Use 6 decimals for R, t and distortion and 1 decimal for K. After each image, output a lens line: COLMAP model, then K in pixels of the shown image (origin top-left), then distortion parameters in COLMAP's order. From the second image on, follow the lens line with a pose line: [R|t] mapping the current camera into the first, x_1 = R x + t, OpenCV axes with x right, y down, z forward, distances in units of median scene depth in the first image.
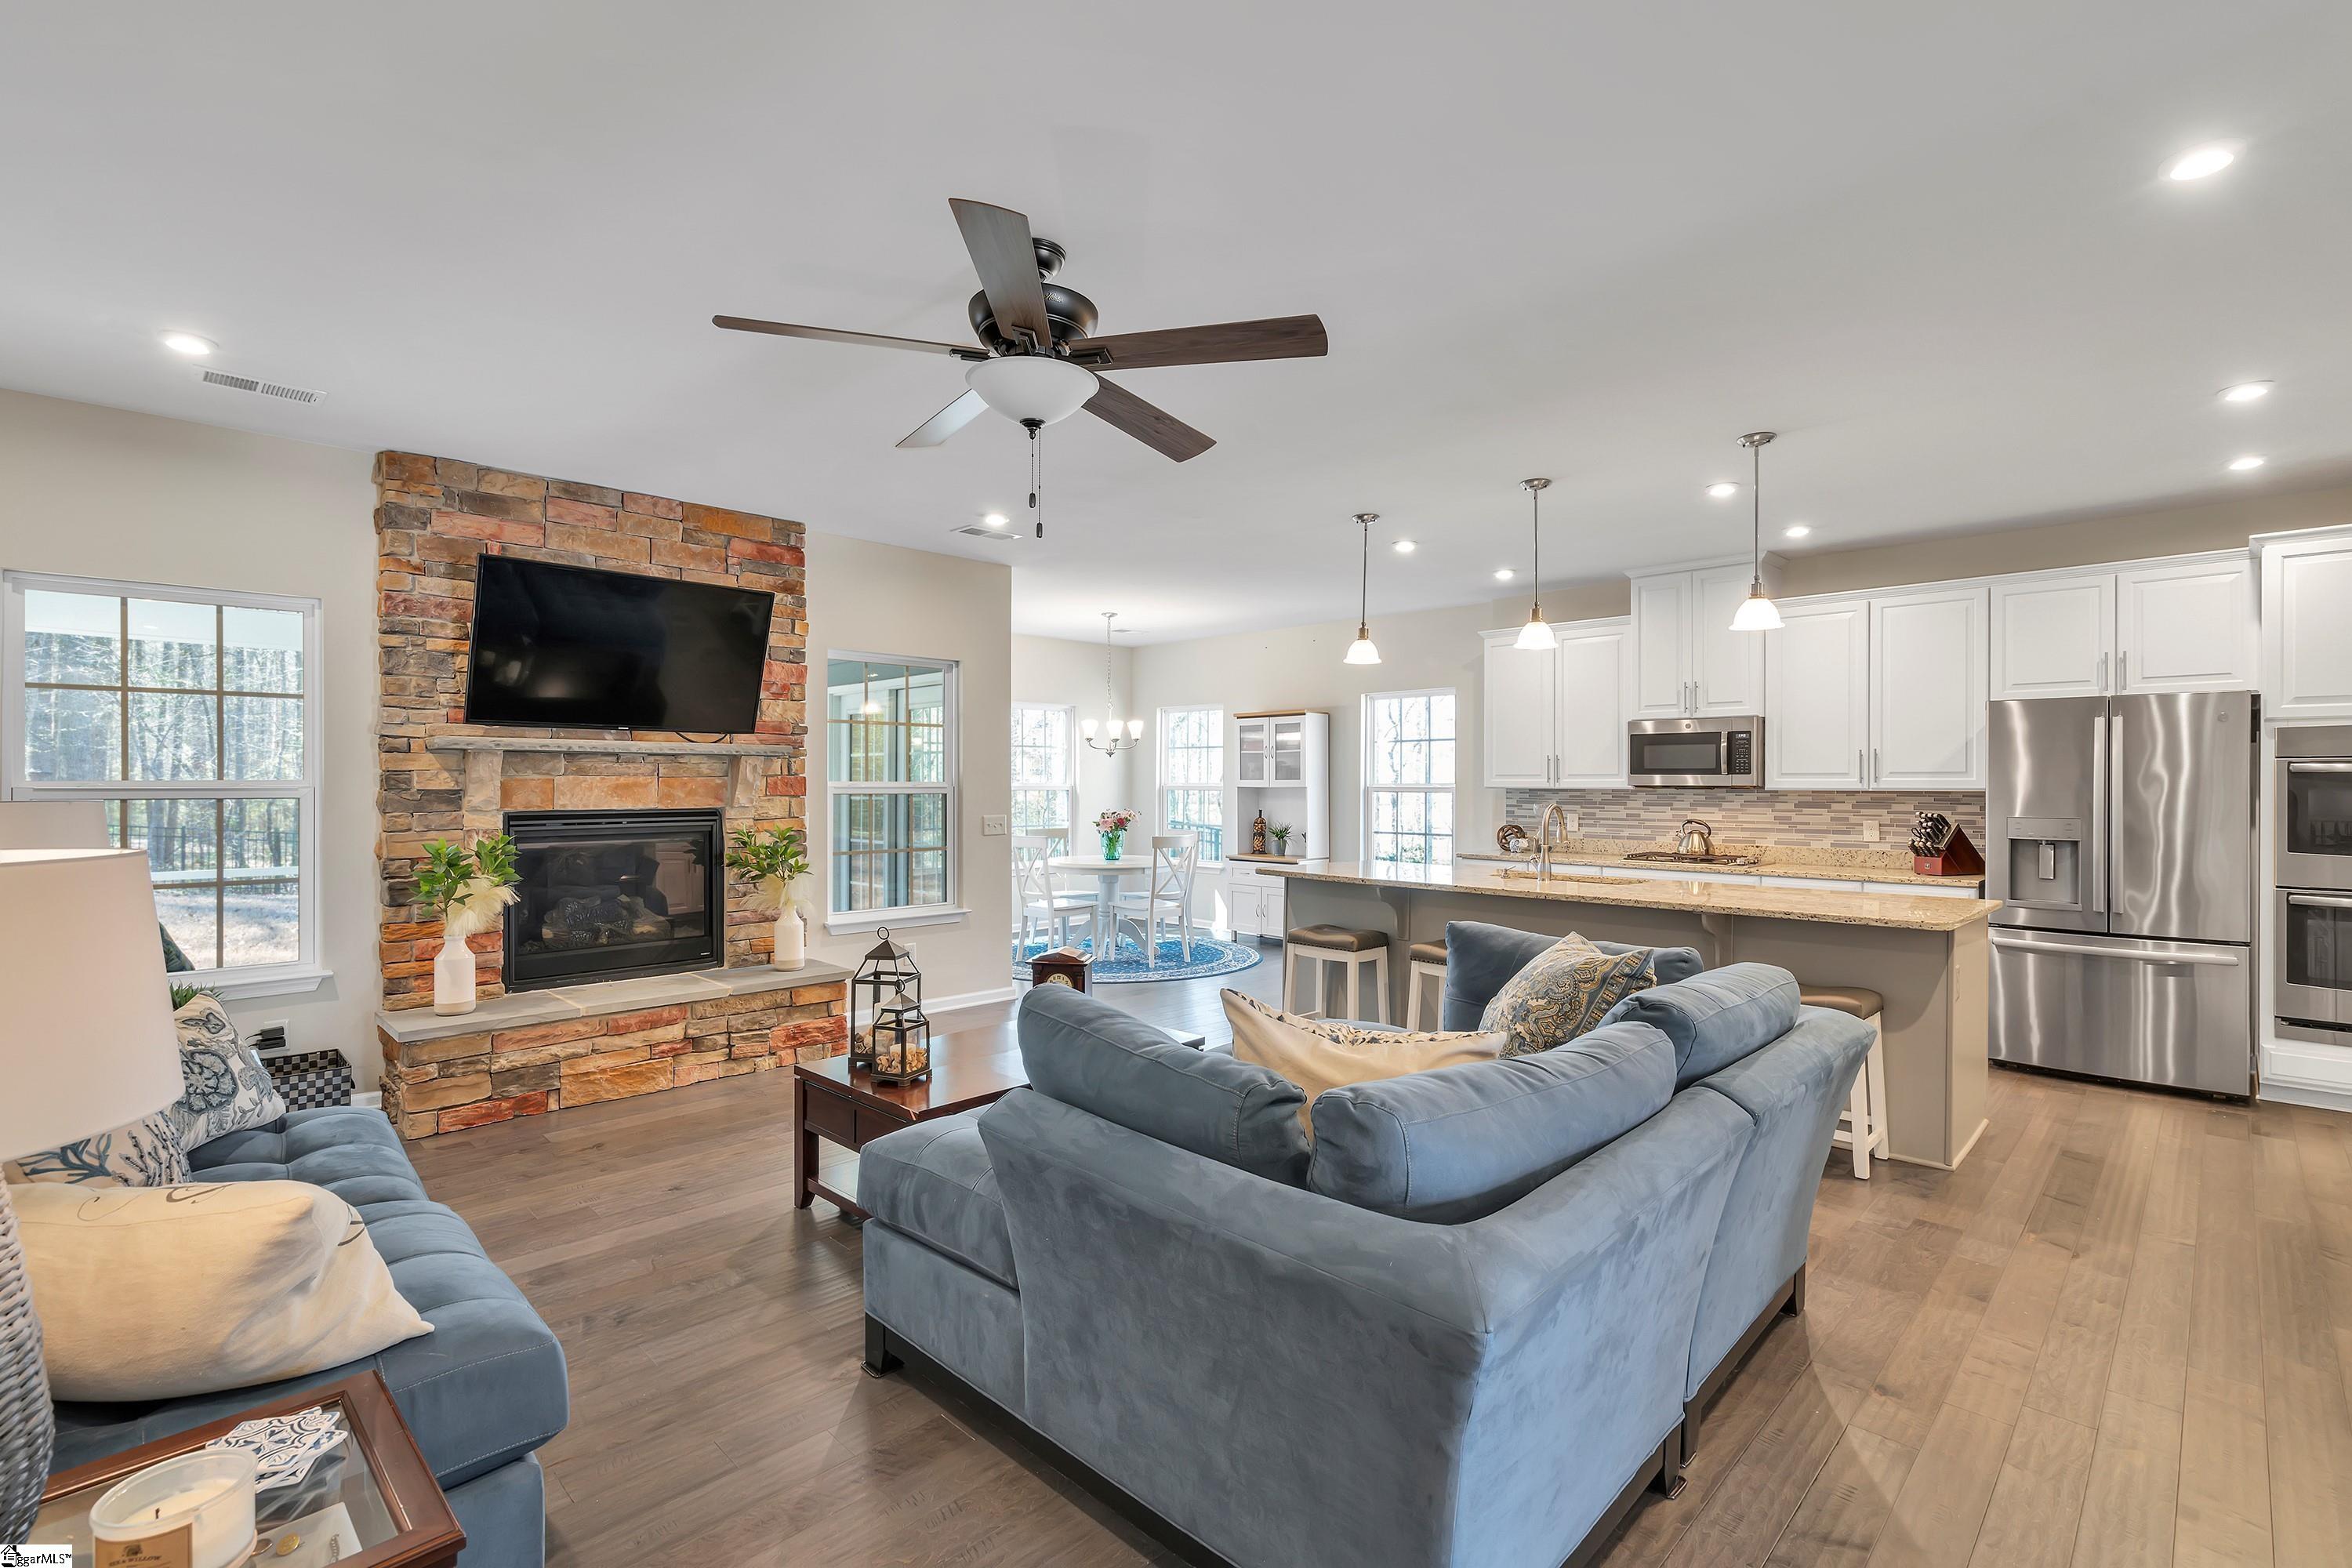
lens RADIAL K [[1075.4, 0, 1169.8], [0, 1075.4, 786.9], [0, 0, 1]] dist [-0.001457, 0.000174]
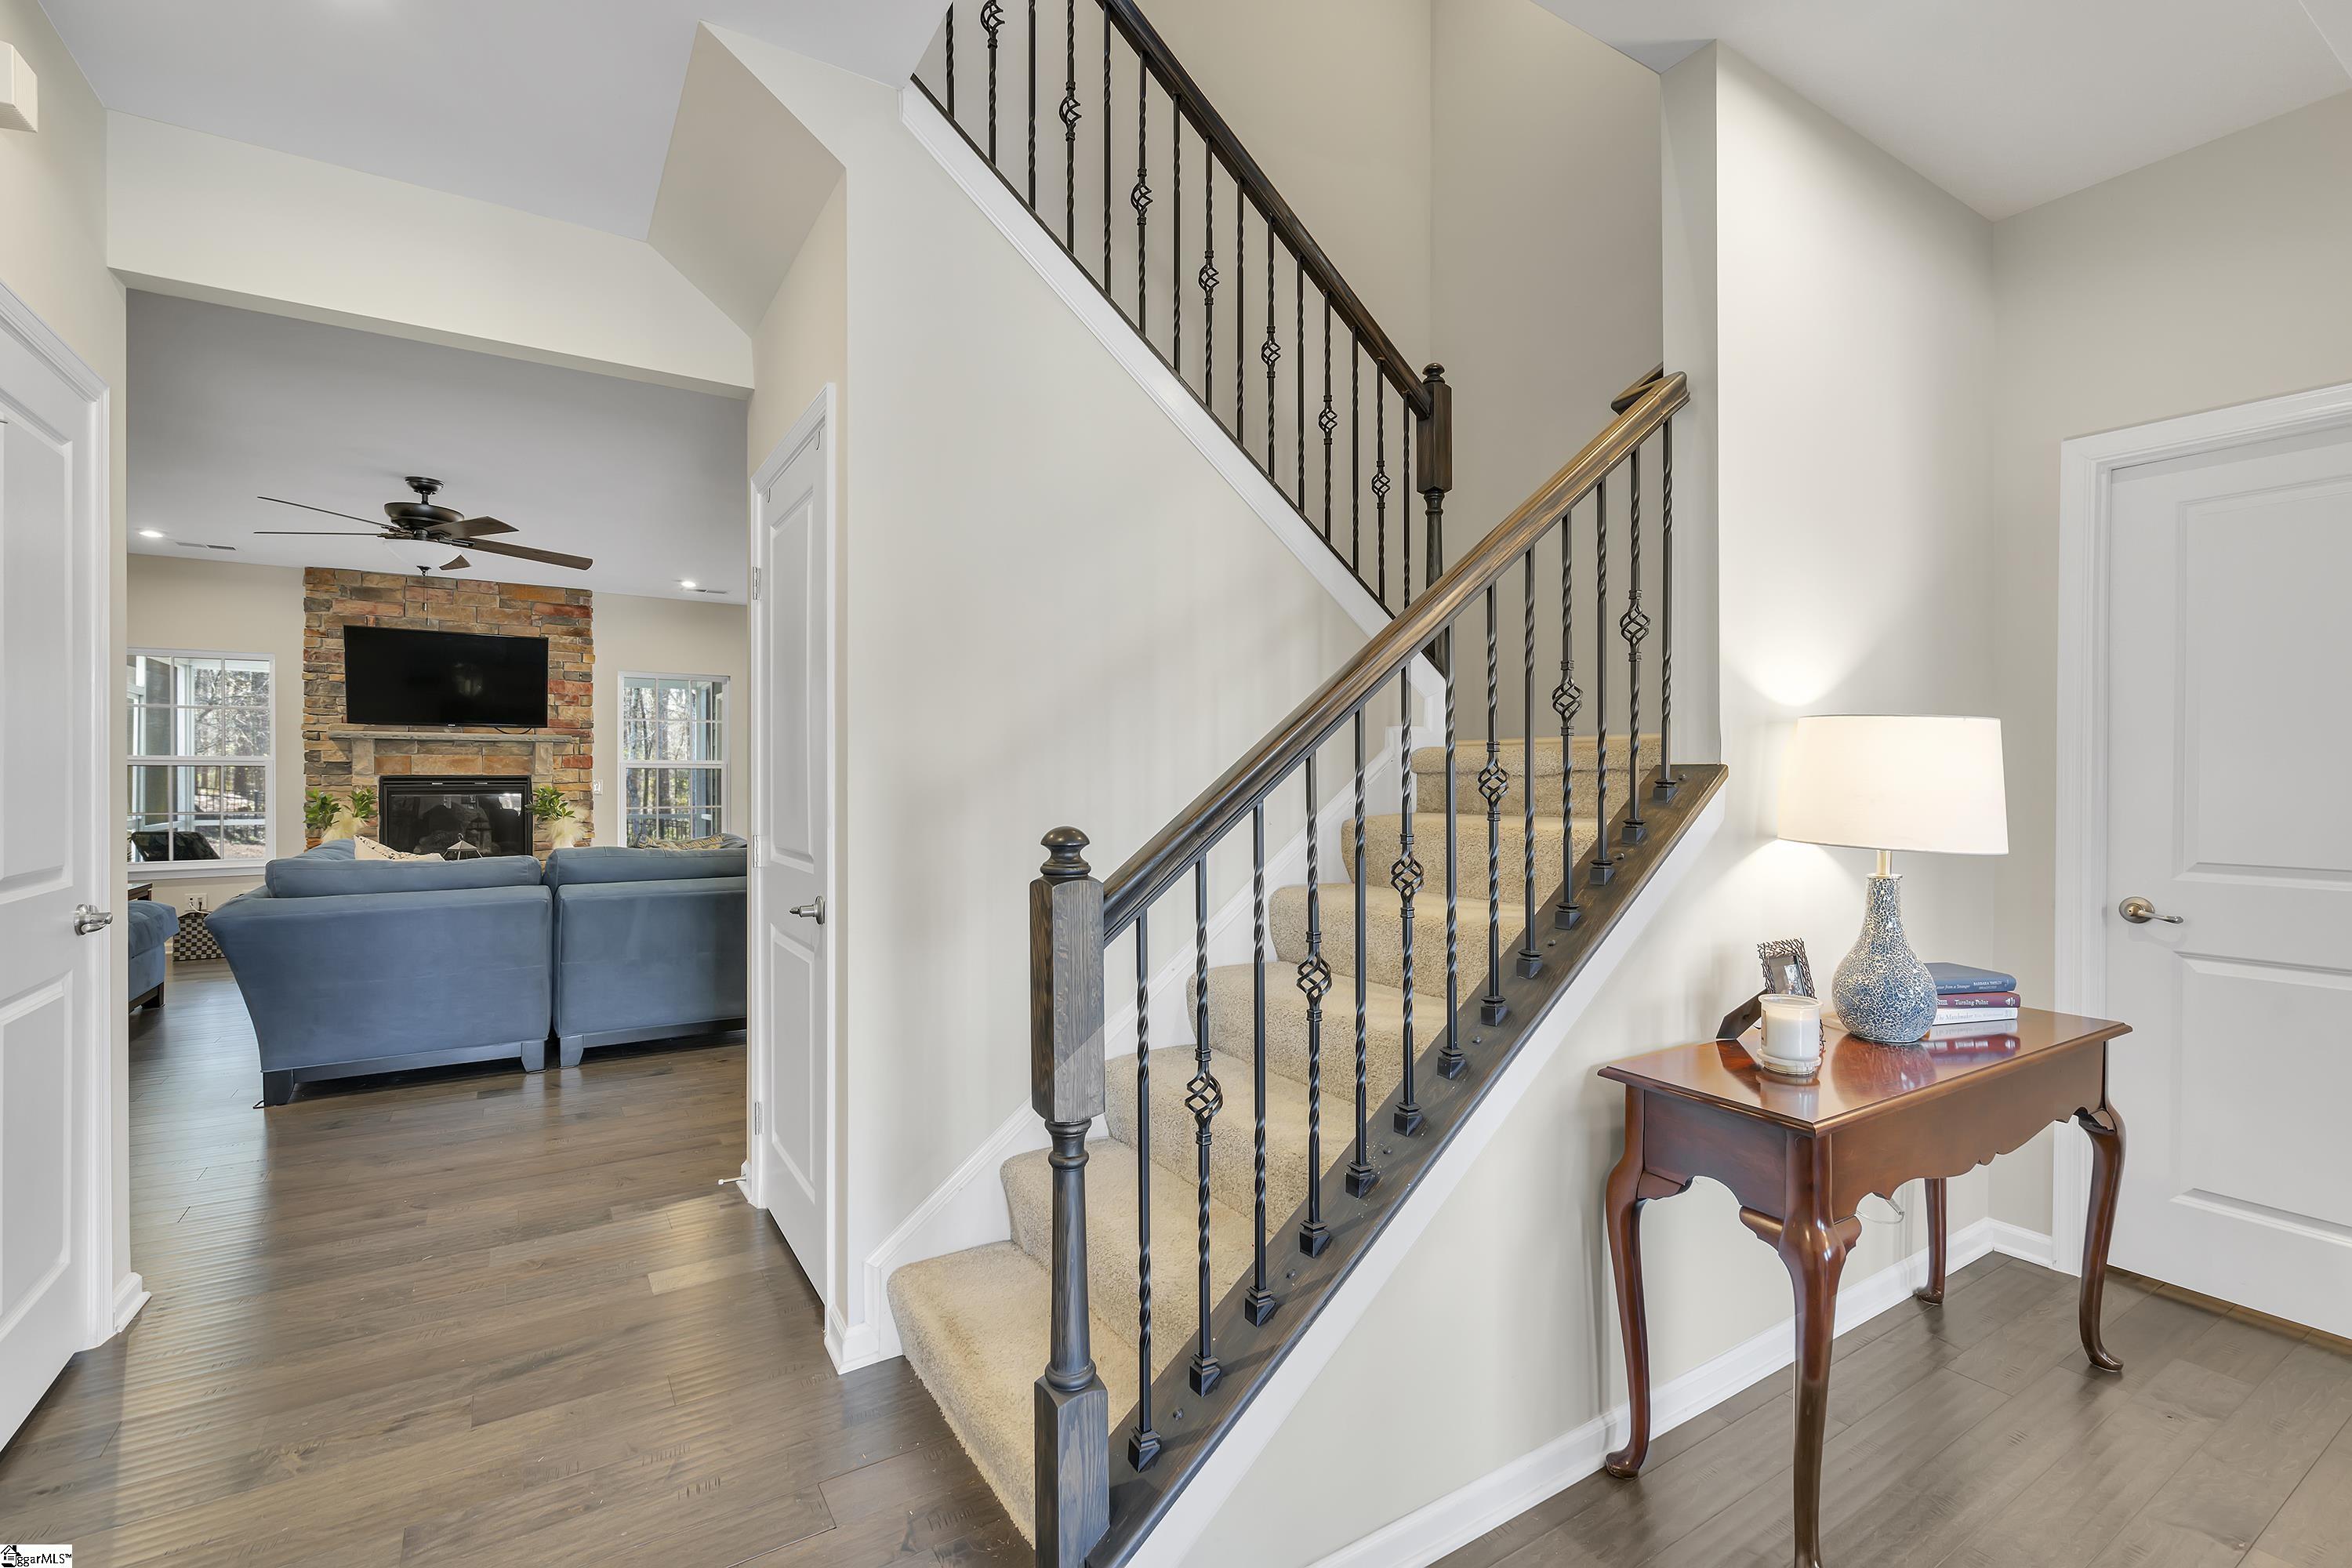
lens RADIAL K [[1075.4, 0, 1176.5], [0, 1075.4, 784.4], [0, 0, 1]] dist [-0.001457, 0.000174]
pose [[0.975592, 0.006685, -0.219490, 1.016705], [-0.004641, 0.999941, 0.009826, 0.015463], [0.219542, -0.008568, 0.975565, -0.387805]]
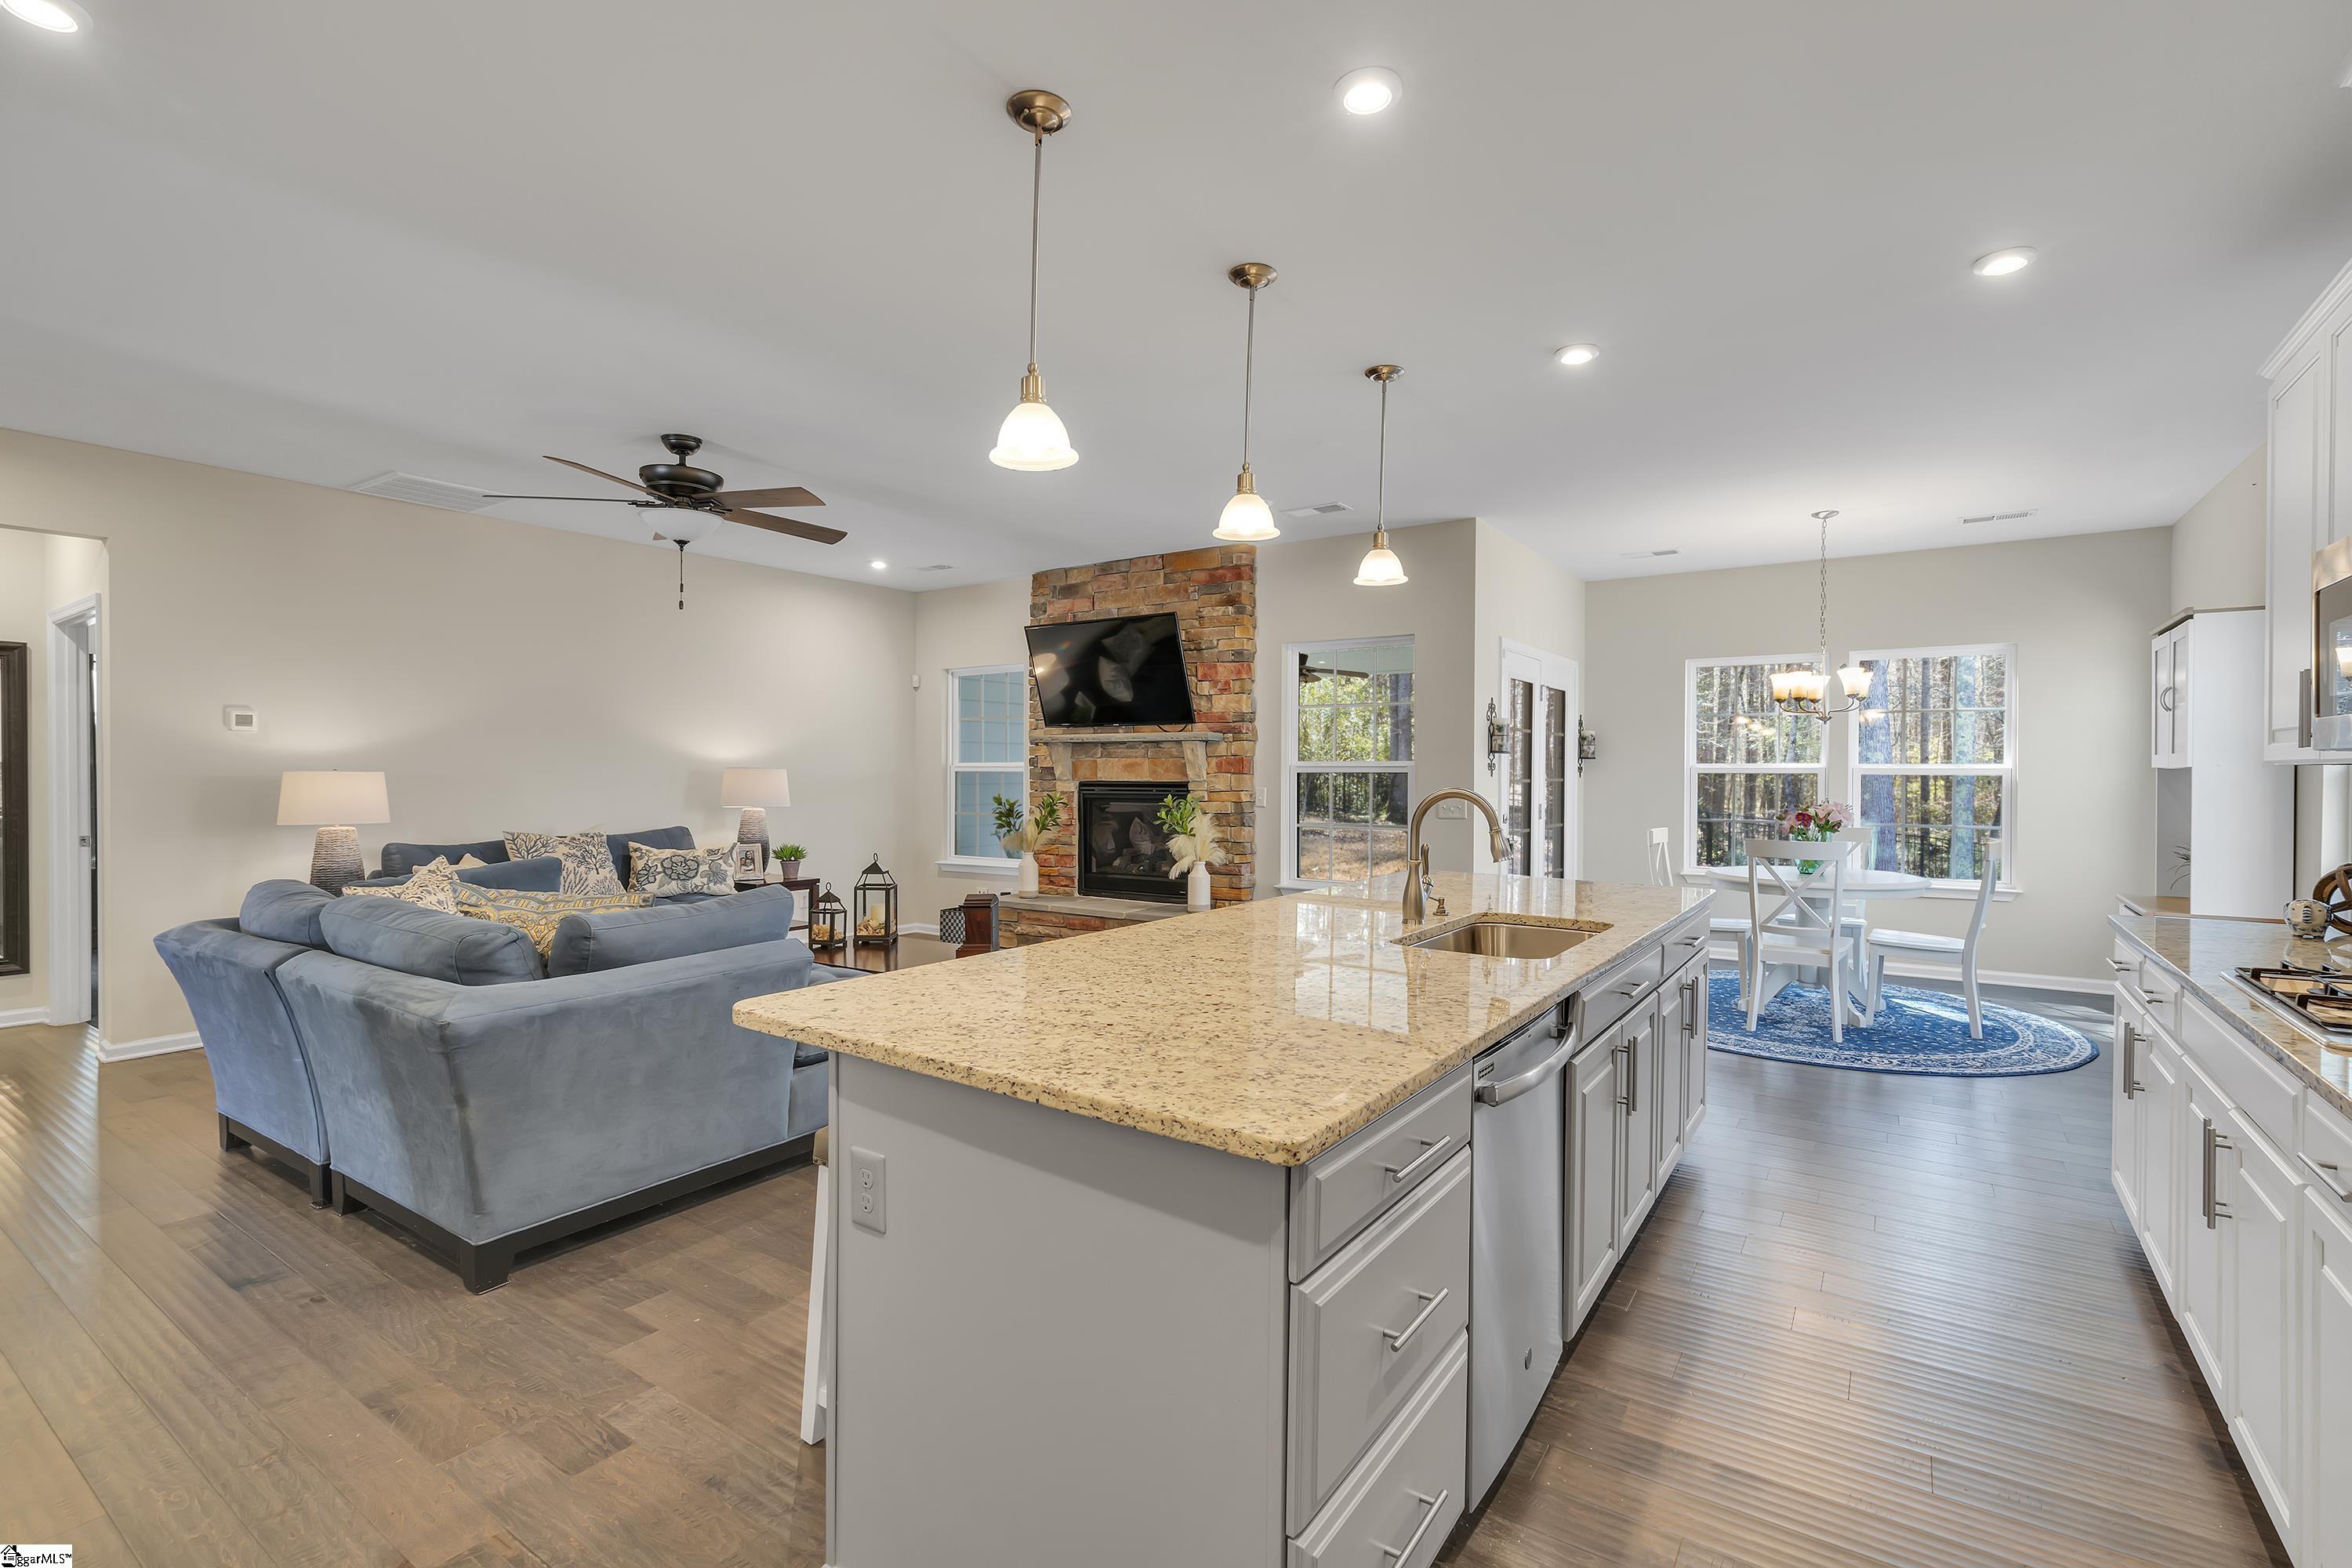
lens RADIAL K [[1075.4, 0, 1176.8], [0, 1075.4, 788.2], [0, 0, 1]] dist [-0.001457, 0.000174]
pose [[0.170010, 0.014751, -0.985332, 1.028480], [-0.005464, 0.999887, 0.014026, 0.011045], [0.985427, 0.002999, 0.170071, 0.914887]]
